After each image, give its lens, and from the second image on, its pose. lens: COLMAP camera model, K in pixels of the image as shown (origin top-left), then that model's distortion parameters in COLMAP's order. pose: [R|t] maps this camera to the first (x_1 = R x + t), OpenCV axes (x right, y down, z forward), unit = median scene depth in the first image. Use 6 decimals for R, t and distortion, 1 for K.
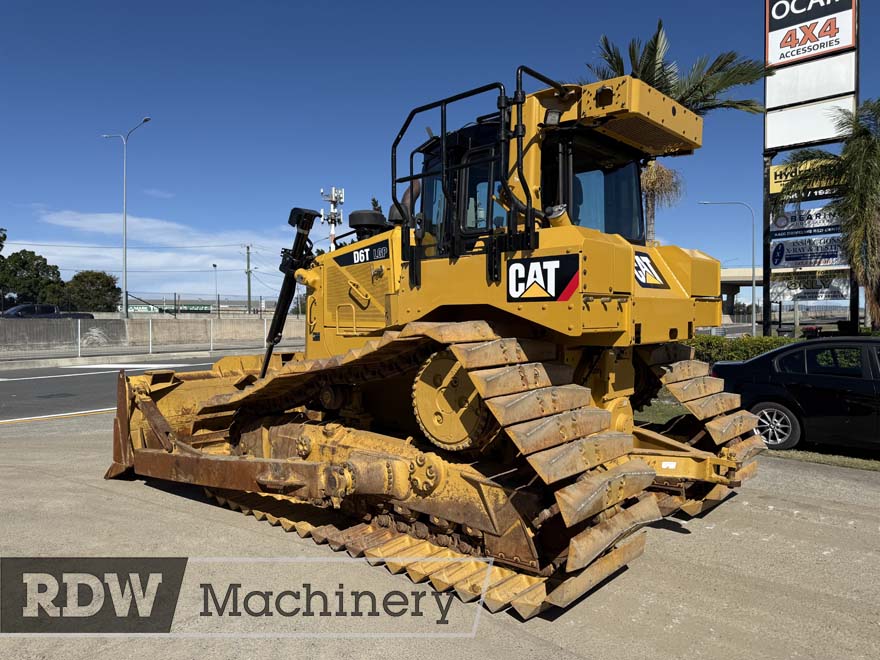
lens RADIAL K [[616.0, 0, 440.0], [0, 616.0, 330.0], [0, 0, 1]] dist [0.127227, -0.196594]
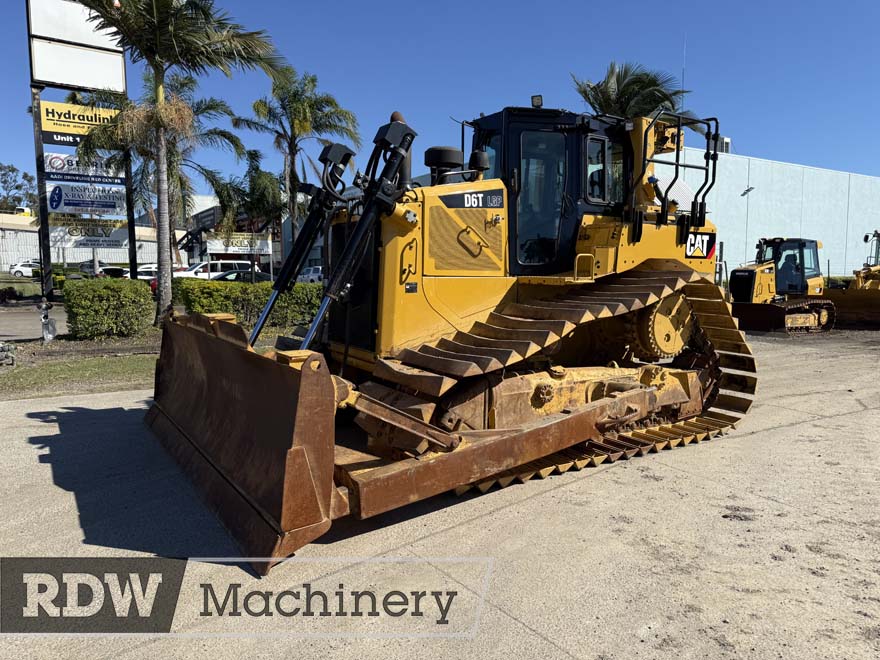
lens RADIAL K [[616.0, 0, 440.0], [0, 616.0, 330.0], [0, 0, 1]] dist [0.127227, -0.196594]
pose [[0.239311, -0.089354, 0.966823, -1.493137], [0.007475, 0.995896, 0.090190, -0.010404], [-0.970914, -0.014356, 0.238997, 1.133466]]
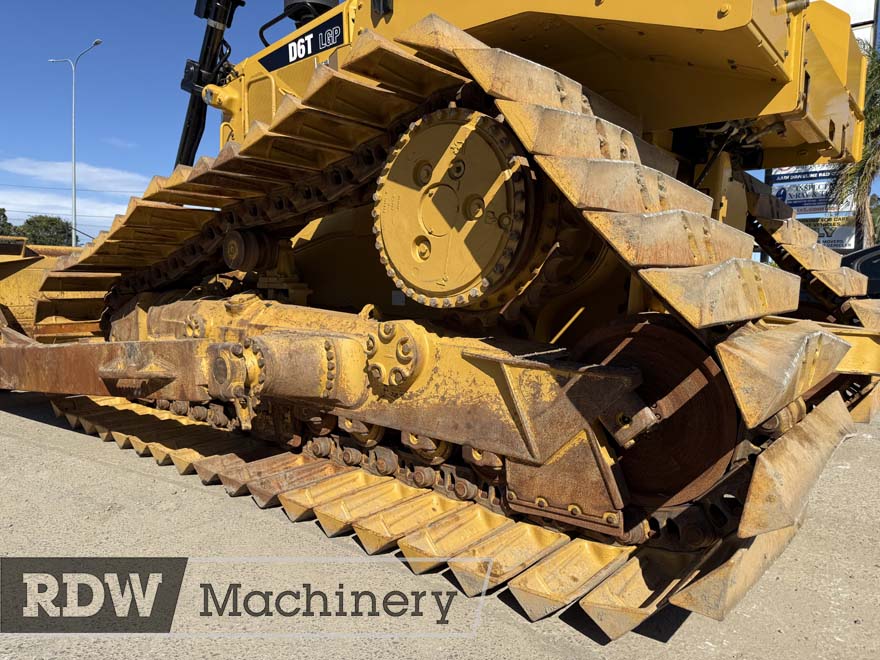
lens RADIAL K [[616.0, 0, 440.0], [0, 616.0, 330.0], [0, 0, 1]] dist [0.127227, -0.196594]
pose [[0.998754, 0.022328, 0.044624, -0.008829], [-0.024874, 0.998045, 0.057338, 0.176862], [-0.043257, -0.058376, 0.997357, 0.462237]]
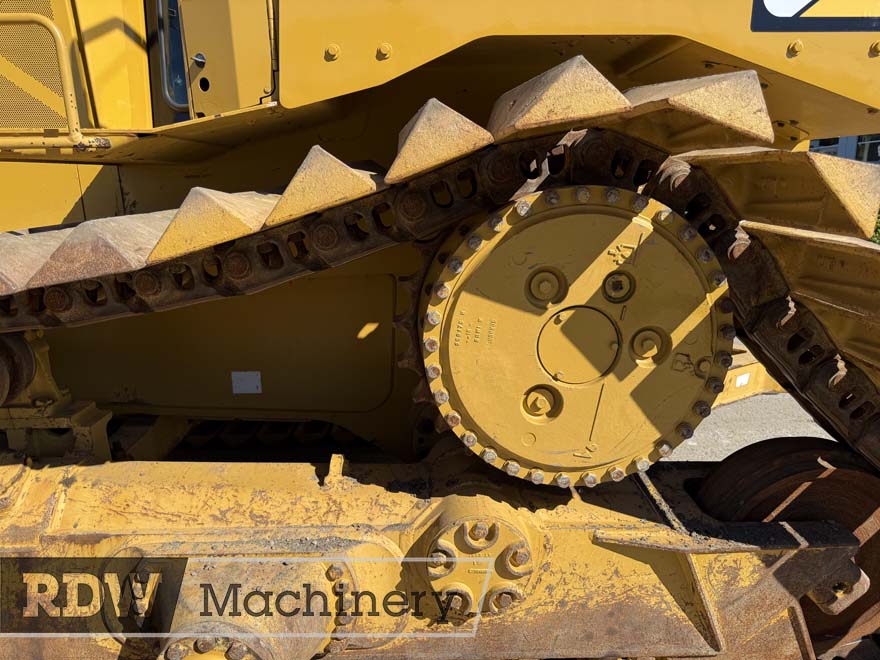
lens RADIAL K [[616.0, 0, 440.0], [0, 616.0, 330.0], [0, 0, 1]] dist [0.127227, -0.196594]
pose [[0.725458, -0.160444, 0.669304, -0.245823], [0.016107, 0.976141, 0.216540, 0.033645], [-0.688078, -0.146310, 0.710733, 0.788712]]
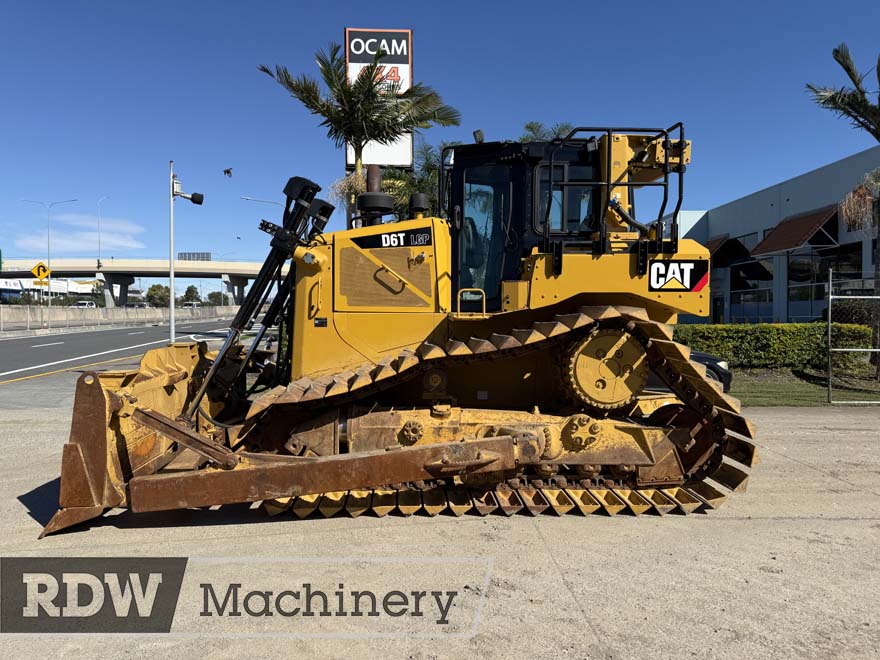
lens RADIAL K [[616.0, 0, 440.0], [0, 616.0, 330.0], [0, 0, 1]] dist [0.127227, -0.196594]
pose [[0.705456, -0.014755, 0.708600, -1.075887], [0.006289, 0.999874, 0.014559, 0.014356], [-0.708726, -0.005814, 0.705460, 0.342550]]
